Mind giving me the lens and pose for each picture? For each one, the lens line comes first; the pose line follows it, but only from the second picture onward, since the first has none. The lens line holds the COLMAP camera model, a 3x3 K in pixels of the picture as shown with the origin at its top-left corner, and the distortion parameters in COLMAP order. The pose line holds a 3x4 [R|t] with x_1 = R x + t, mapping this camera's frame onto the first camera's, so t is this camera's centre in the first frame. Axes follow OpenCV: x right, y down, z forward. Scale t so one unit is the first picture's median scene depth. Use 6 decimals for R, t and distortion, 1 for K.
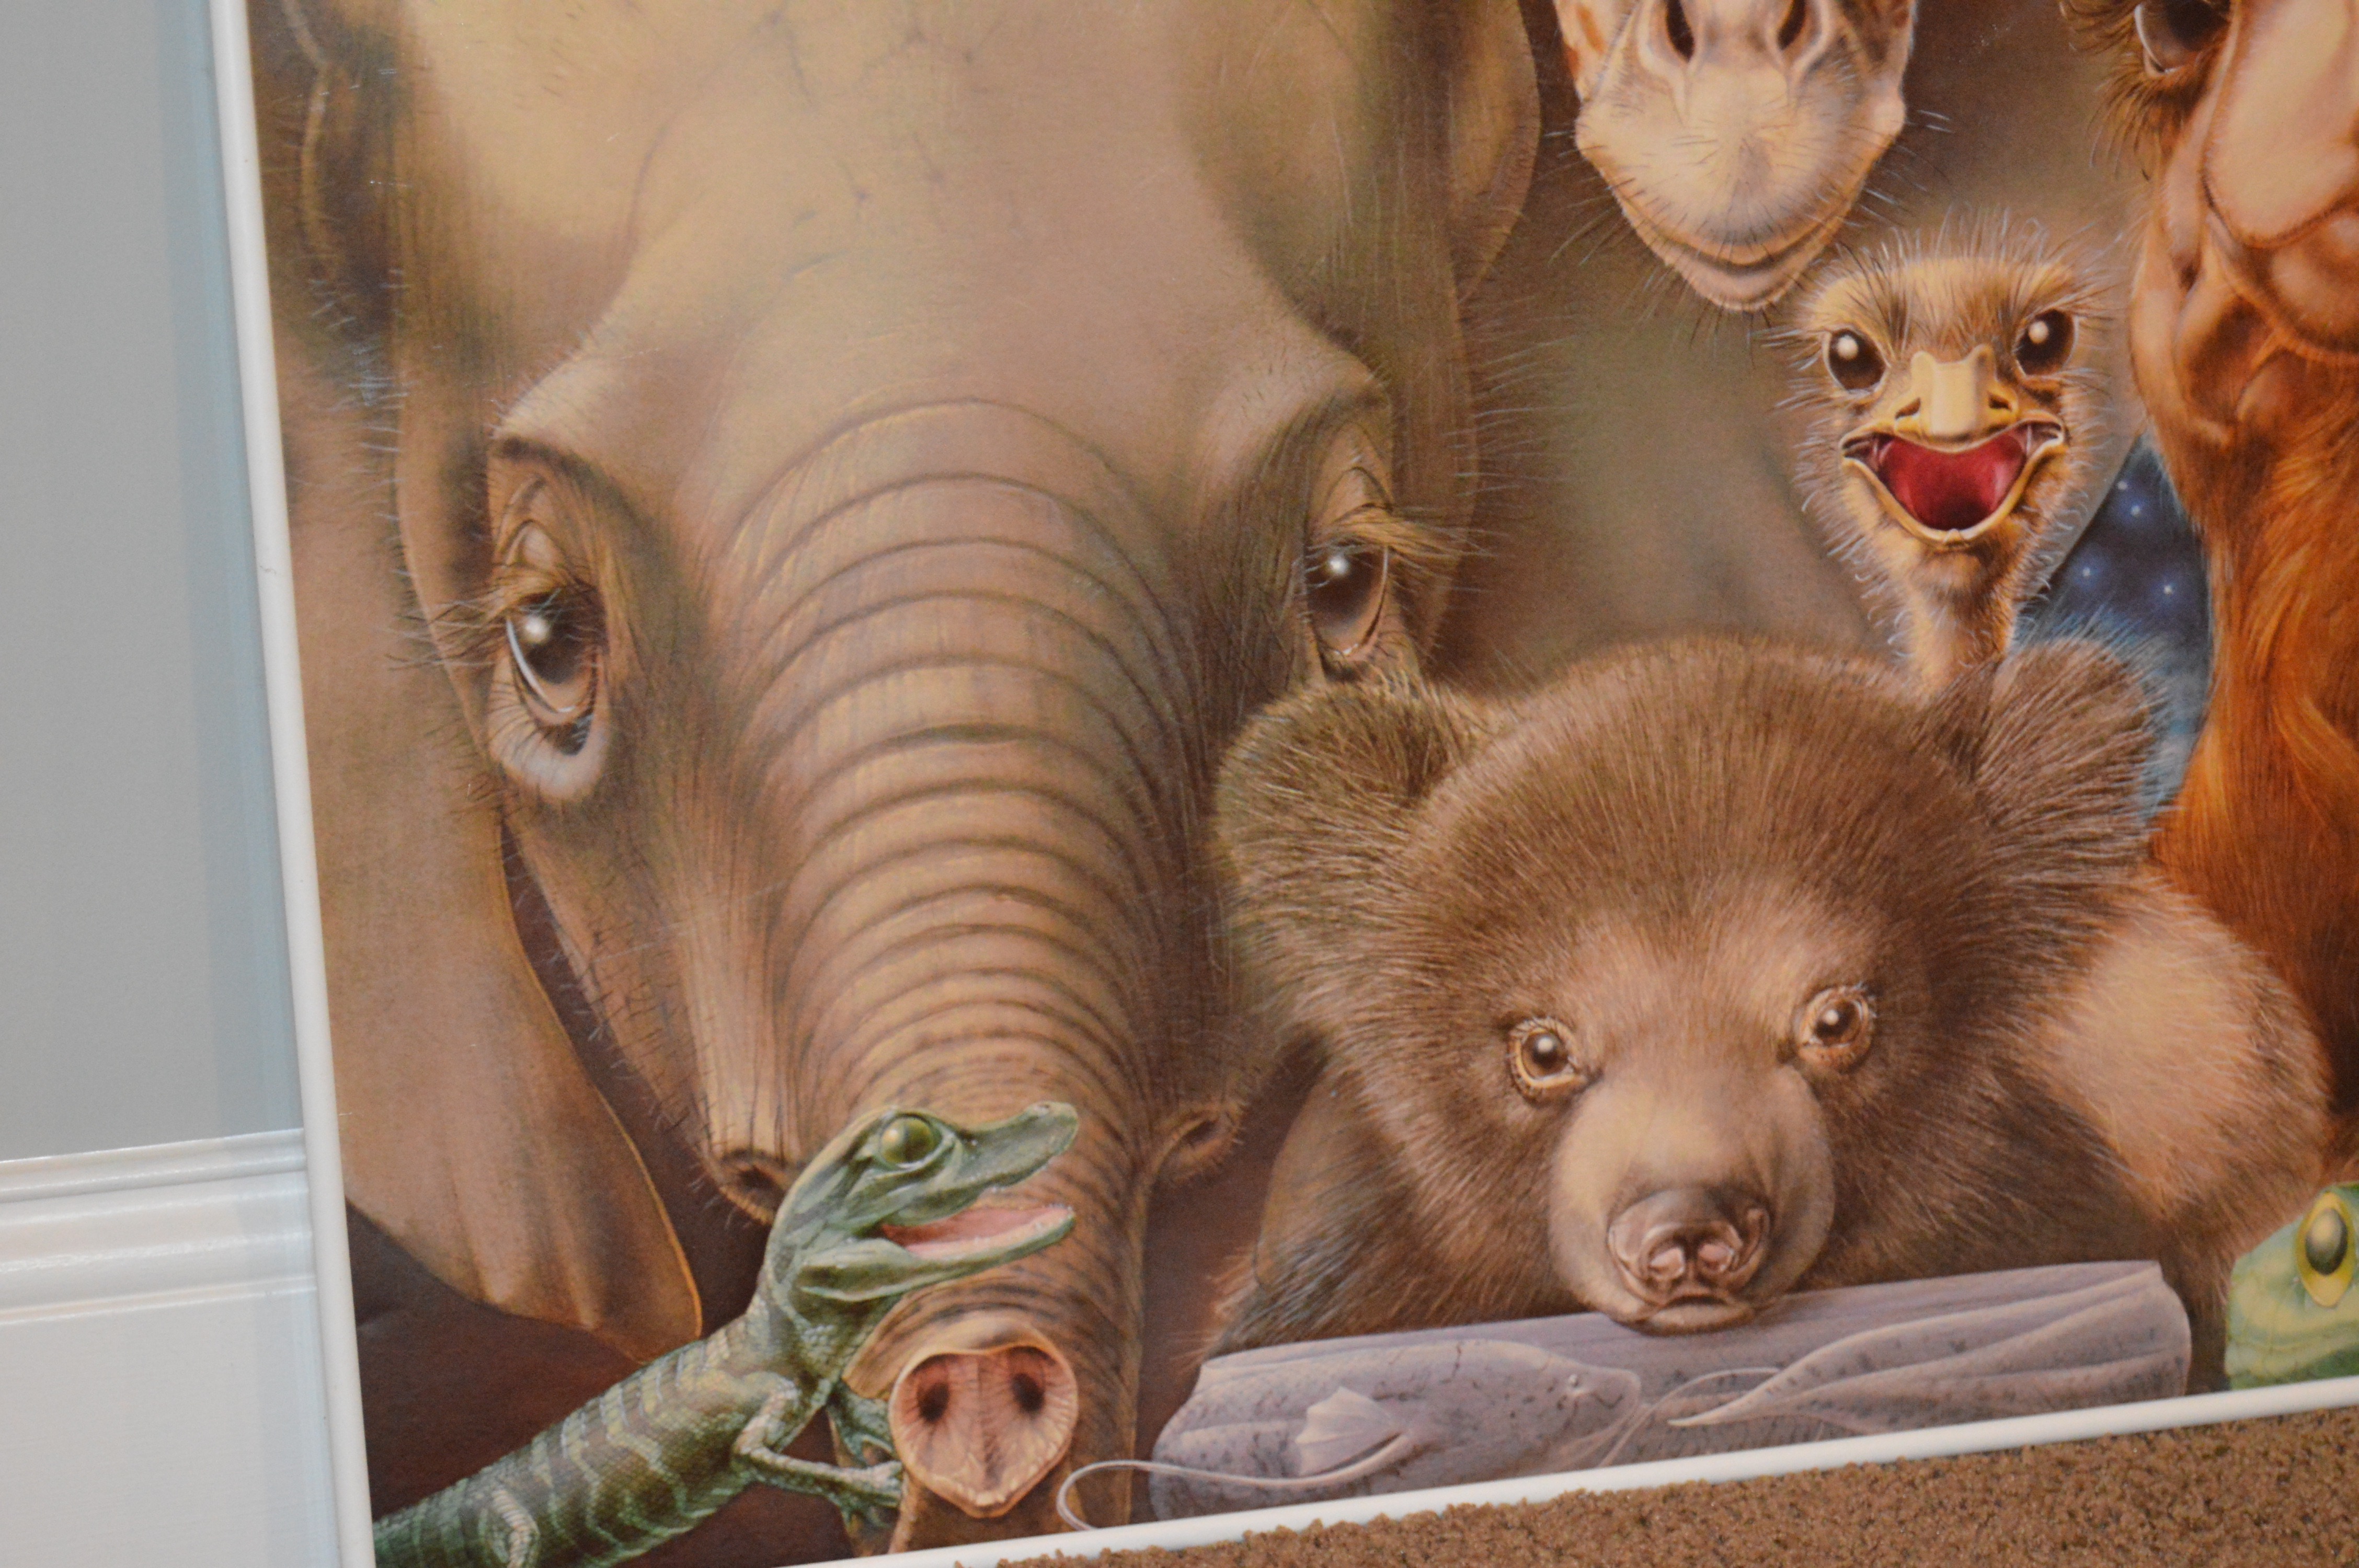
lens RADIAL K [[5365.0, 0, 1168.3], [0, 5365.0, 789.2], [0, 0, 1]] dist [-0.022900, 0.000000]
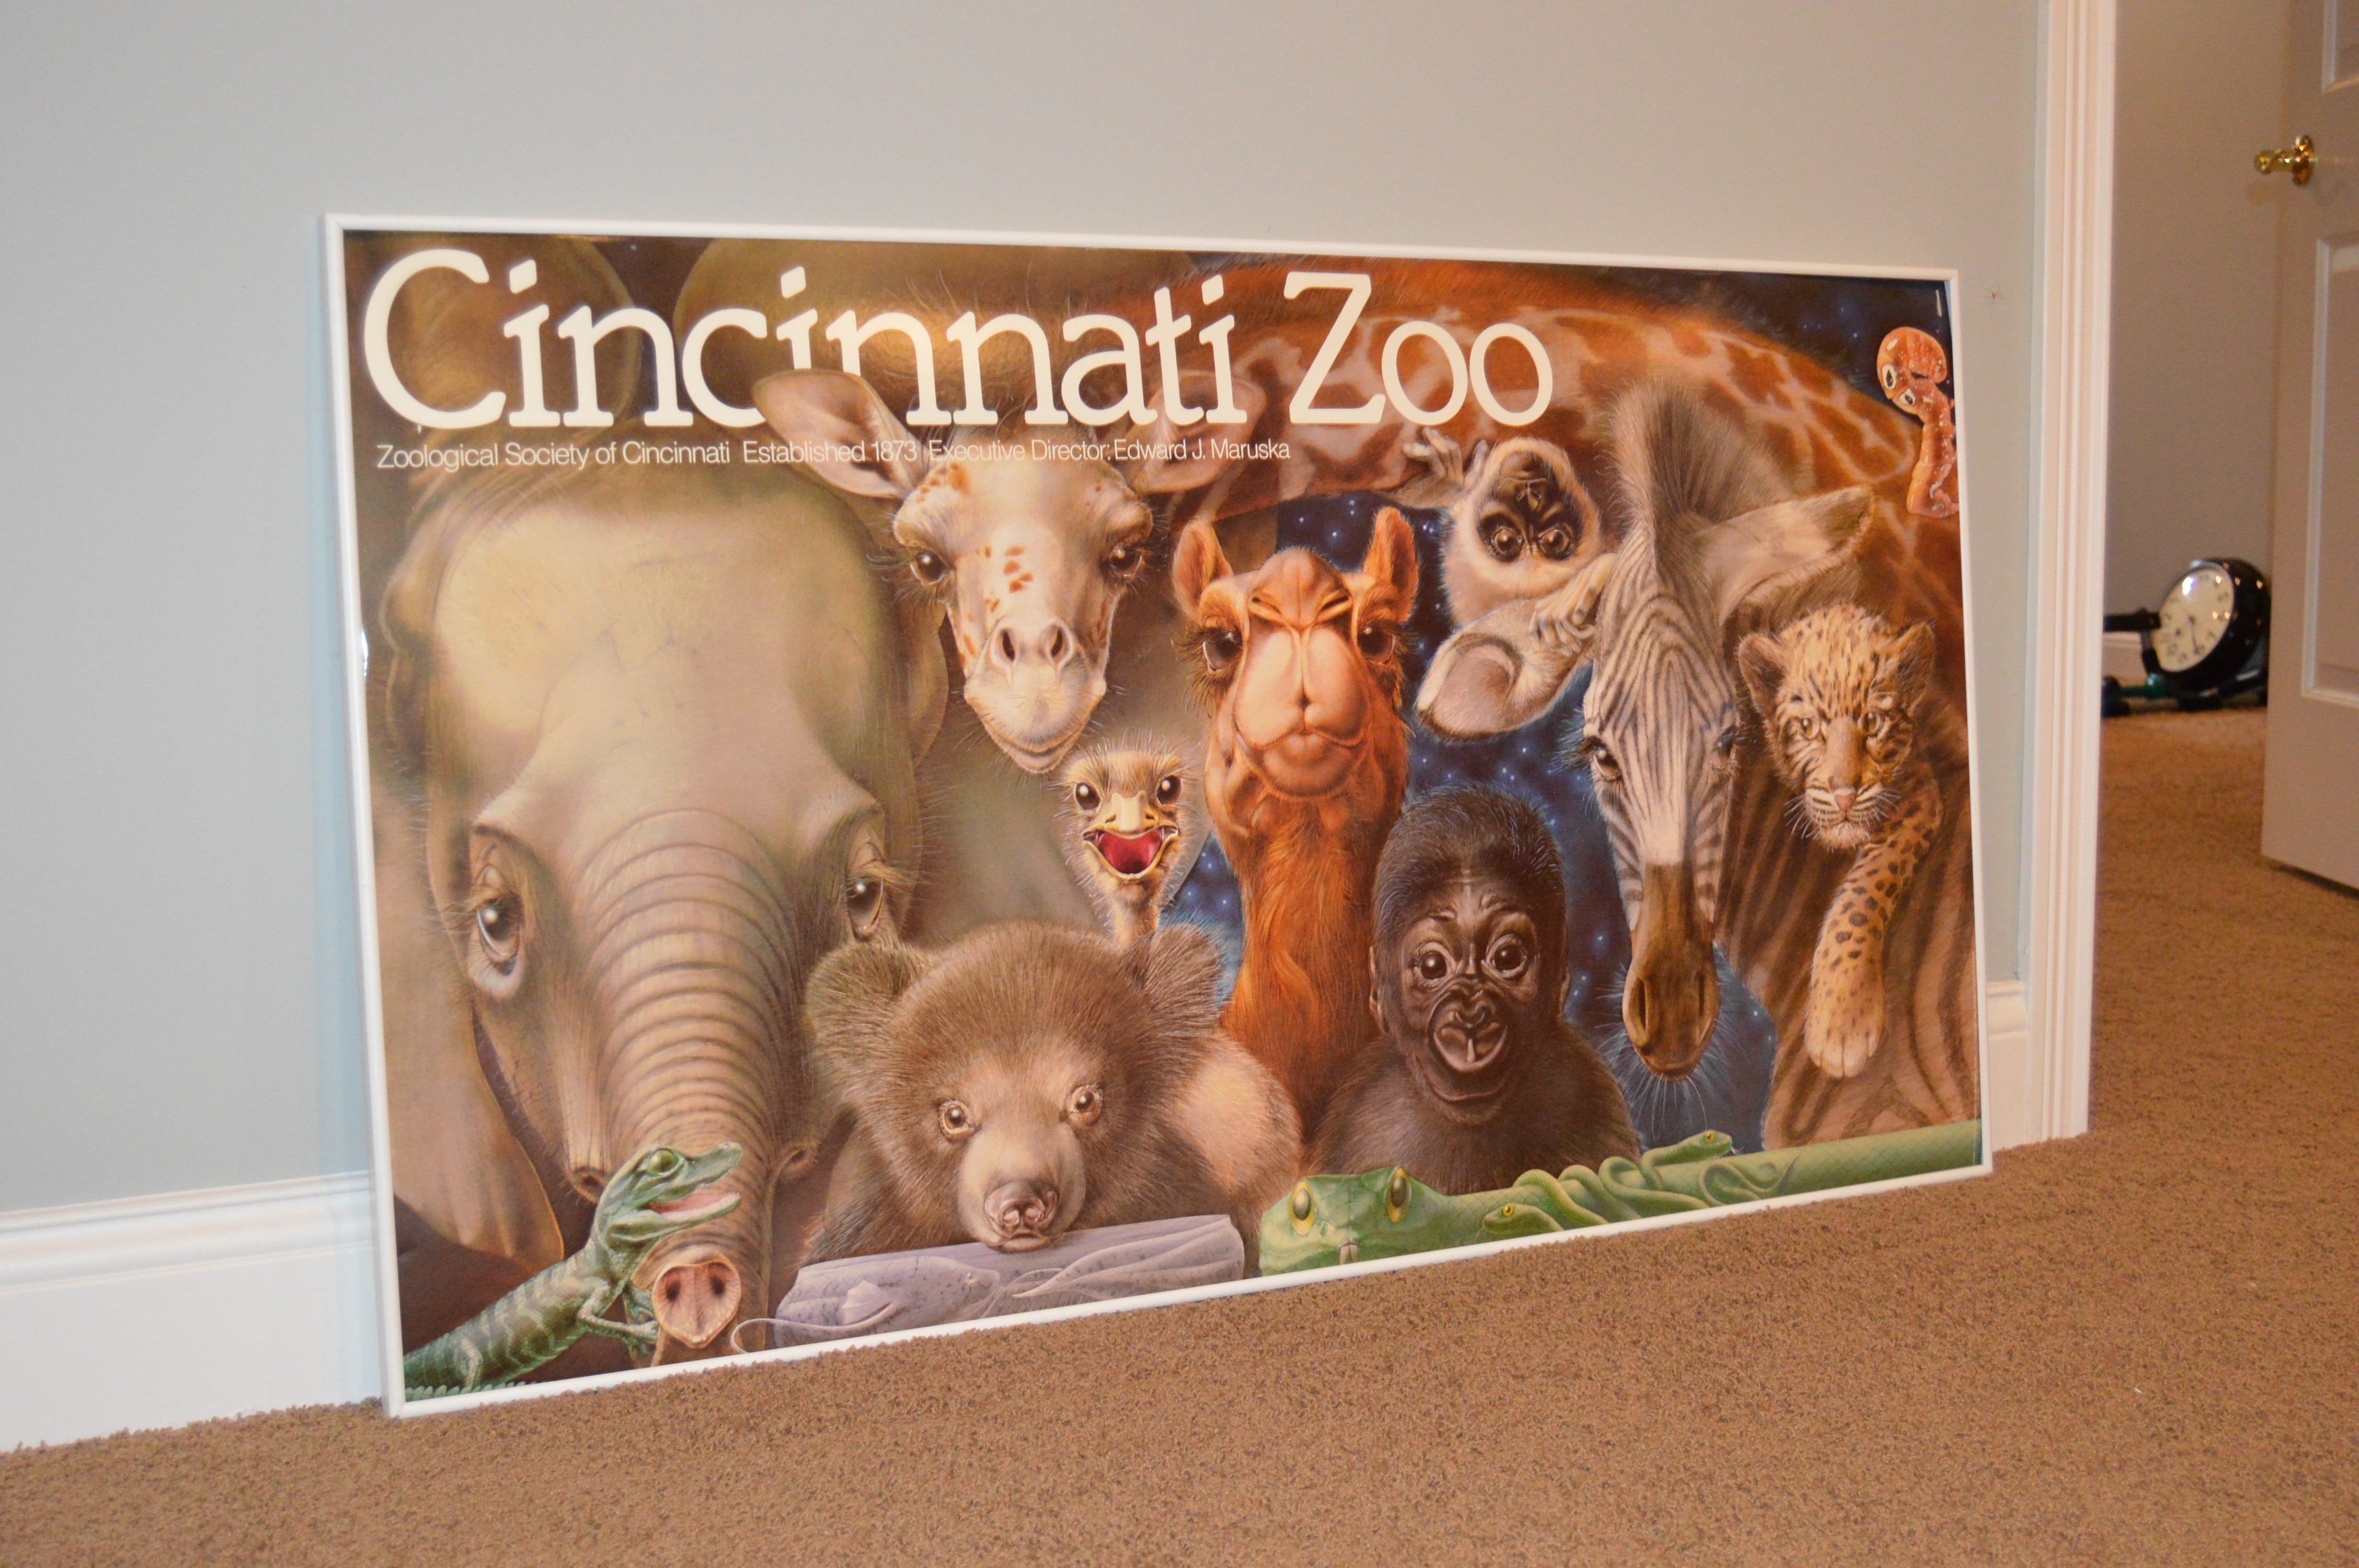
lens RADIAL K [[2799.4, 0, 1177.4], [0, 2799.4, 768.6], [0, 0, 1]] dist [-0.059551, 0.000000]
pose [[0.973453, -0.002485, 0.228873, -0.100989], [0.042500, 0.984515, -0.170072, 0.107239], [-0.224906, 0.175284, 0.958485, -0.124804]]
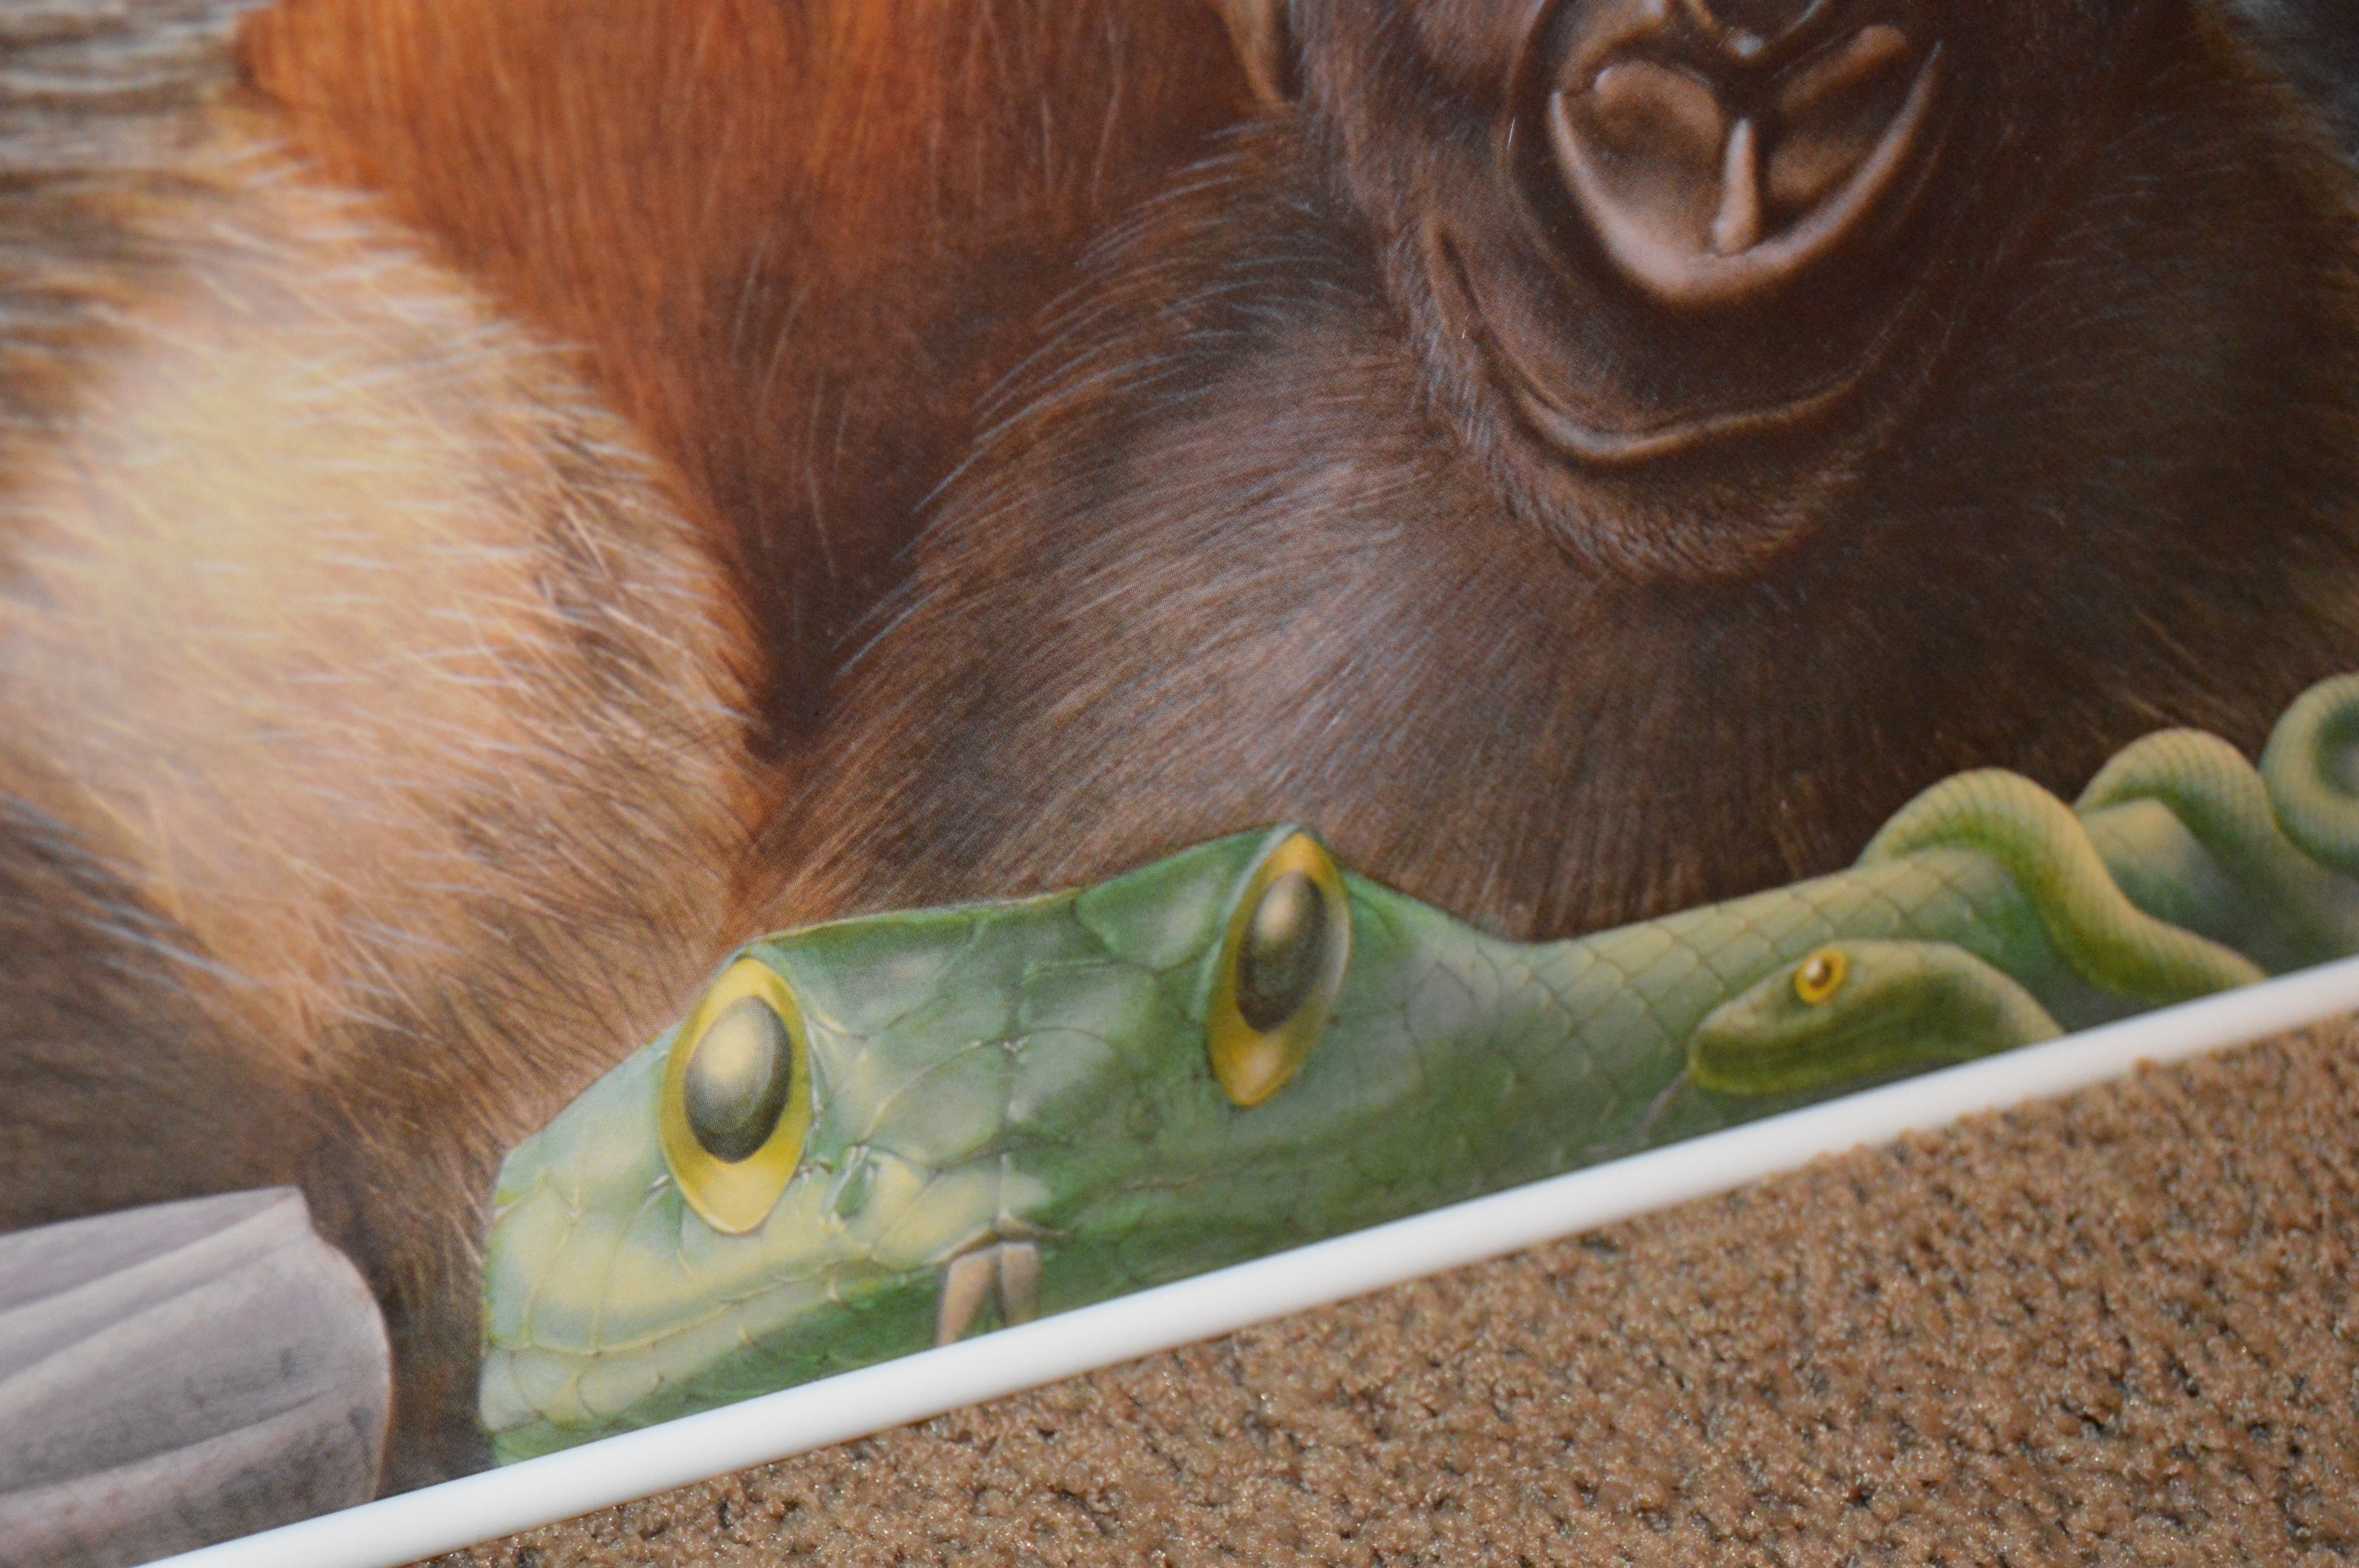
lens RADIAL K [[5365.0, 0, 1184.5], [0, 5365.0, 780.1], [0, 0, 1]] dist [-0.022900, 0.000000]
pose [[0.939368, -0.060342, 0.337561, 0.126256], [-0.003343, 0.982738, 0.184975, -0.006904], [-0.342895, -0.174888, 0.922950, 0.681919]]
